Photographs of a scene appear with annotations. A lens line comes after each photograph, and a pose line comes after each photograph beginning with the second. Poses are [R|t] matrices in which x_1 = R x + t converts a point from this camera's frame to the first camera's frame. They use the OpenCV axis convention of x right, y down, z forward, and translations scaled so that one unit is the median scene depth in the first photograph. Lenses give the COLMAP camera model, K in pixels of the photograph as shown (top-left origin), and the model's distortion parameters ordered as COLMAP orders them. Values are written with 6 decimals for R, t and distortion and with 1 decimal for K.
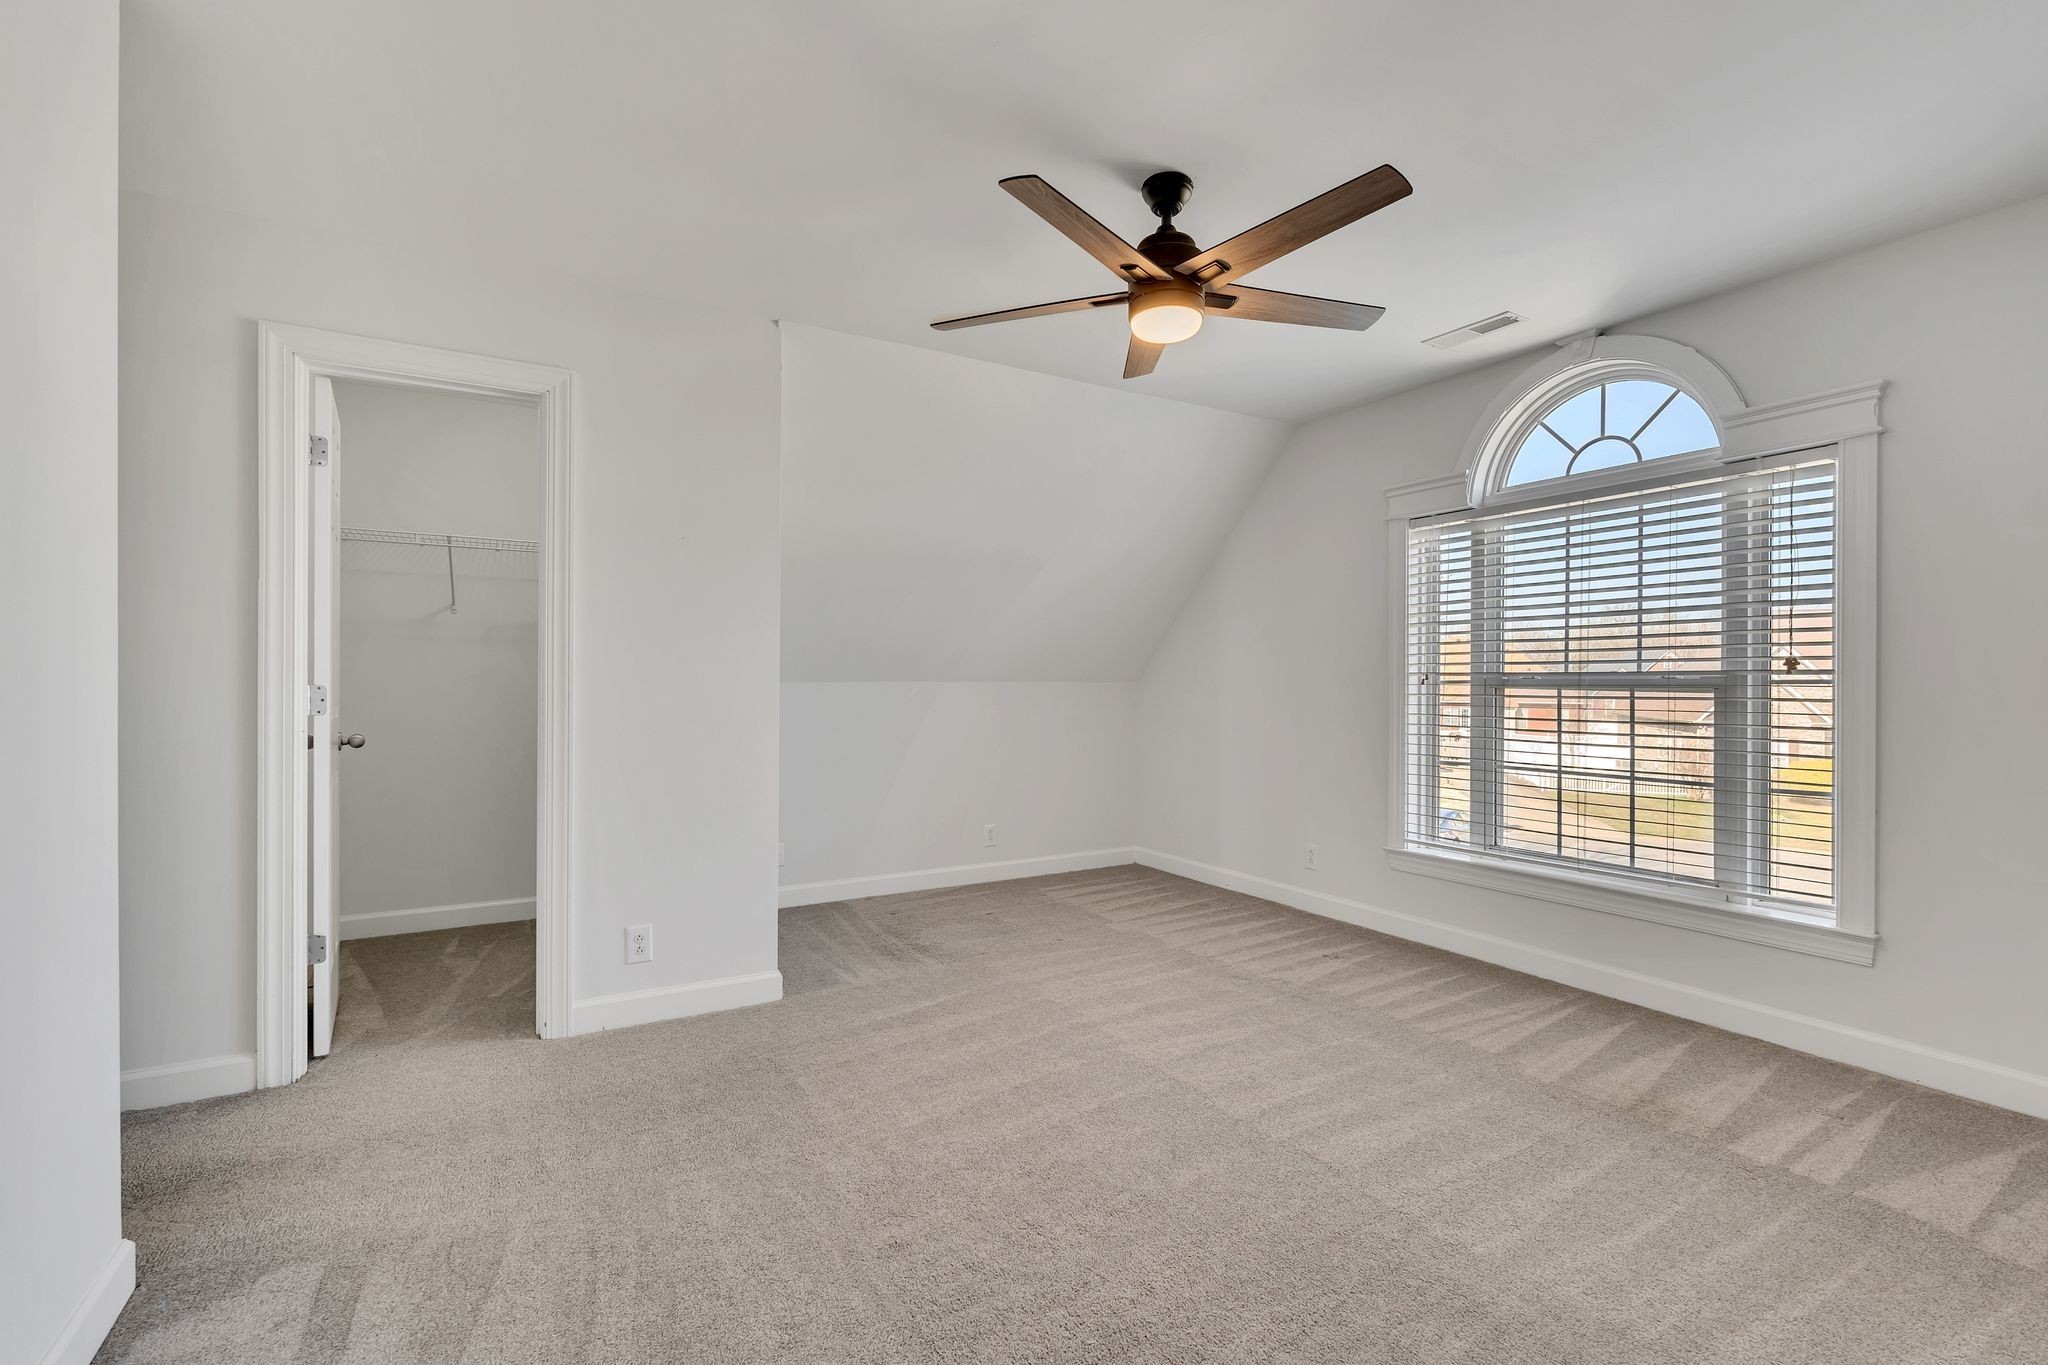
lens RADIAL K [[872.7, 0, 1024.0], [0, 872.7, 682.5], [0, 0, 1]] dist [-0.001221, -0.000224]
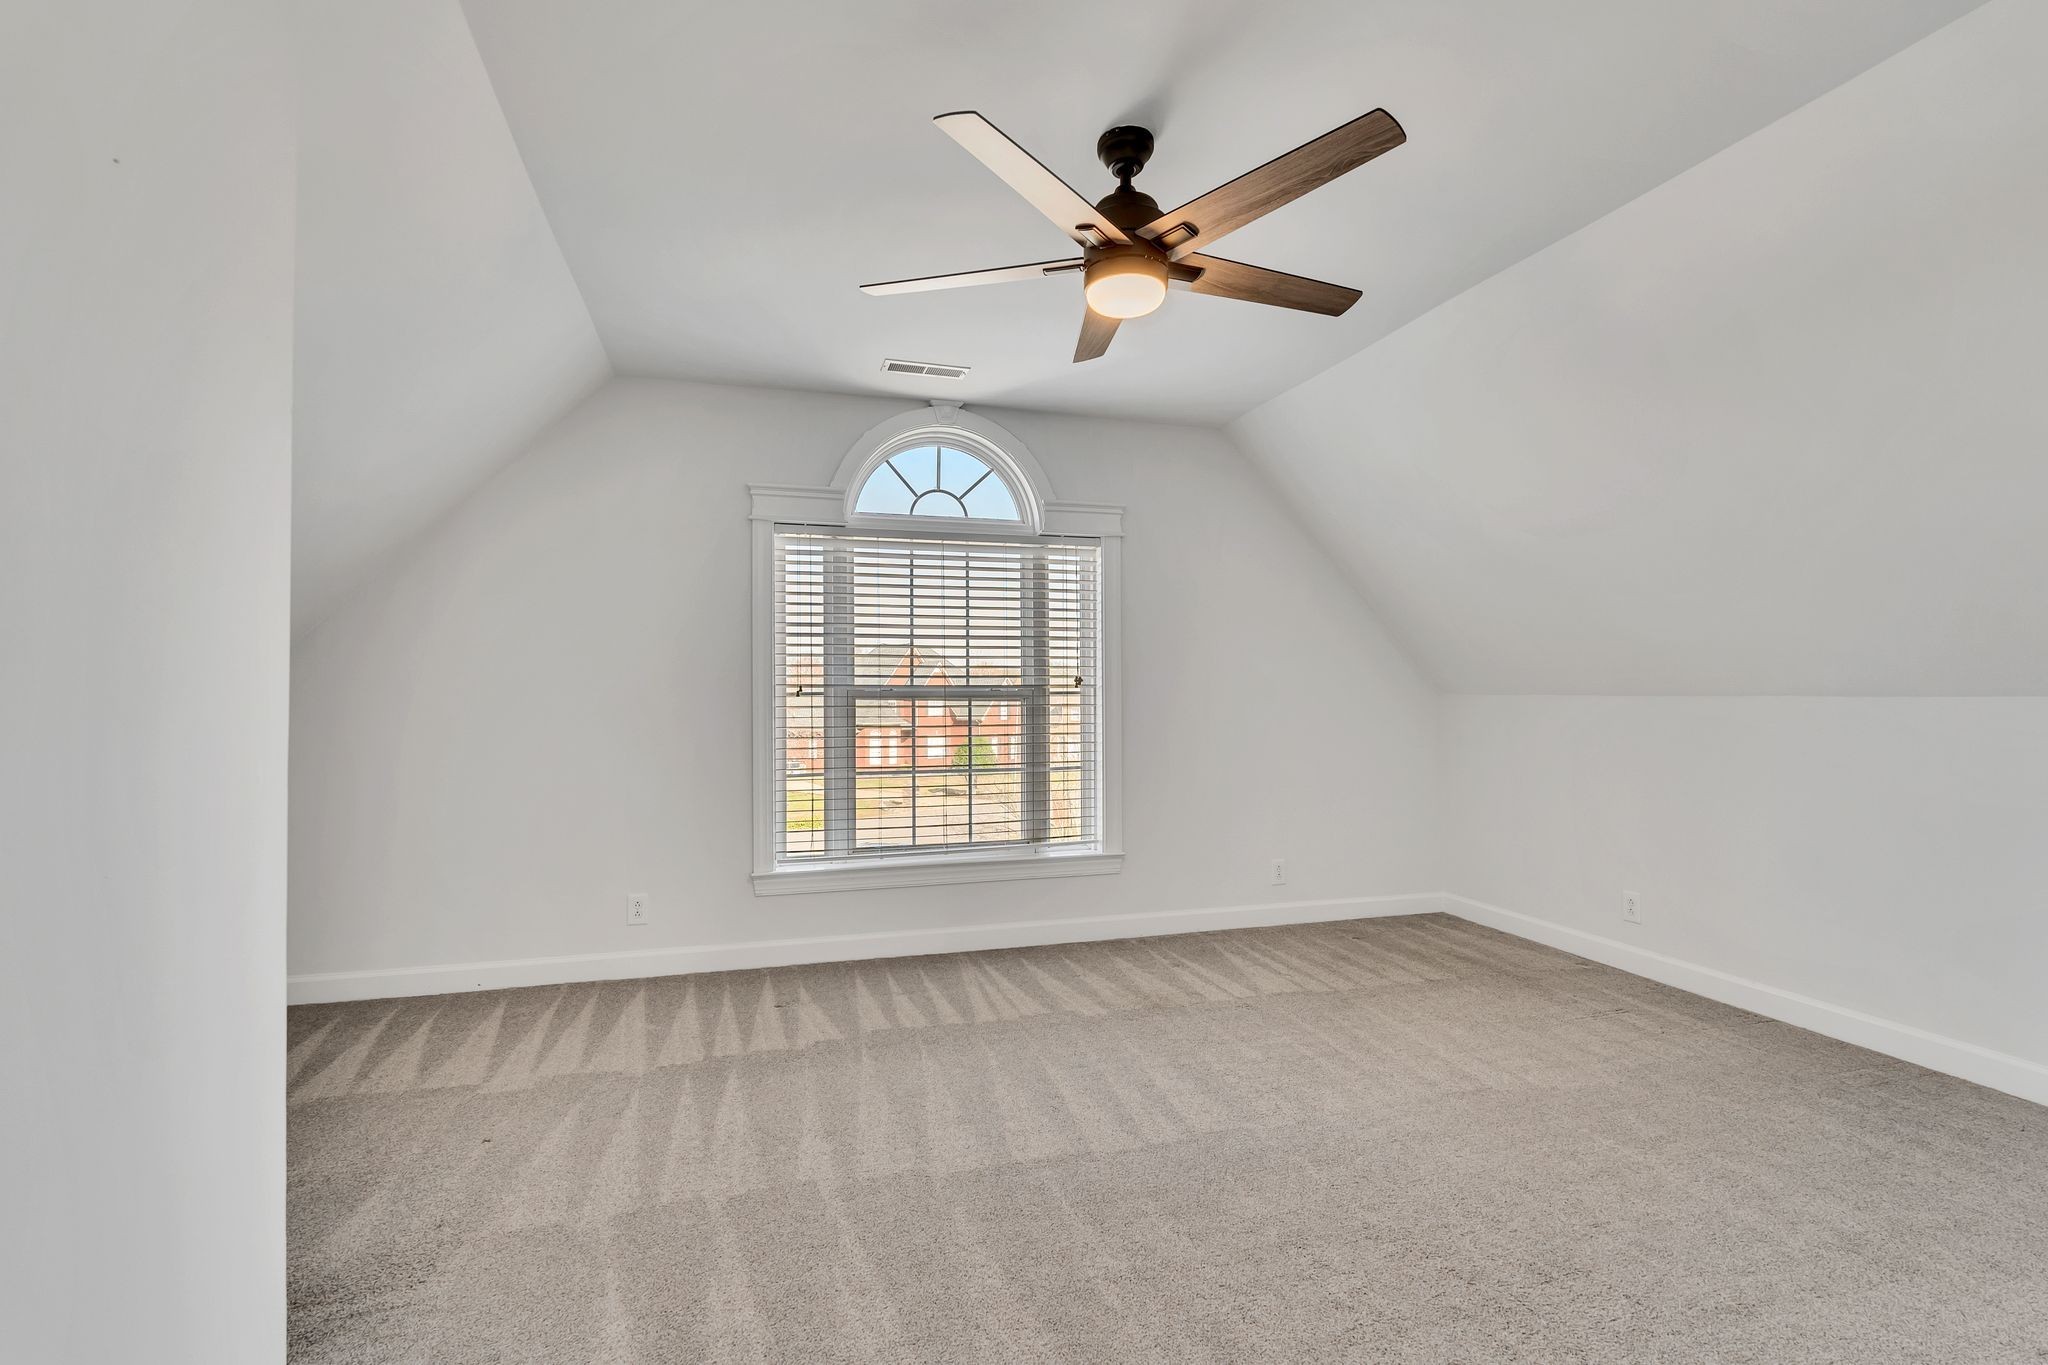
lens RADIAL K [[917.6, 0, 987.8], [0, 917.6, 684.0], [0, 0, 1]] dist [-0.001928, -0.000023]
pose [[0.274288, -0.000067, 0.961648, -0.550840], [0.000335, 1.000000, -0.000026, -0.014330], [-0.961648, 0.000329, 0.274288, 0.609995]]
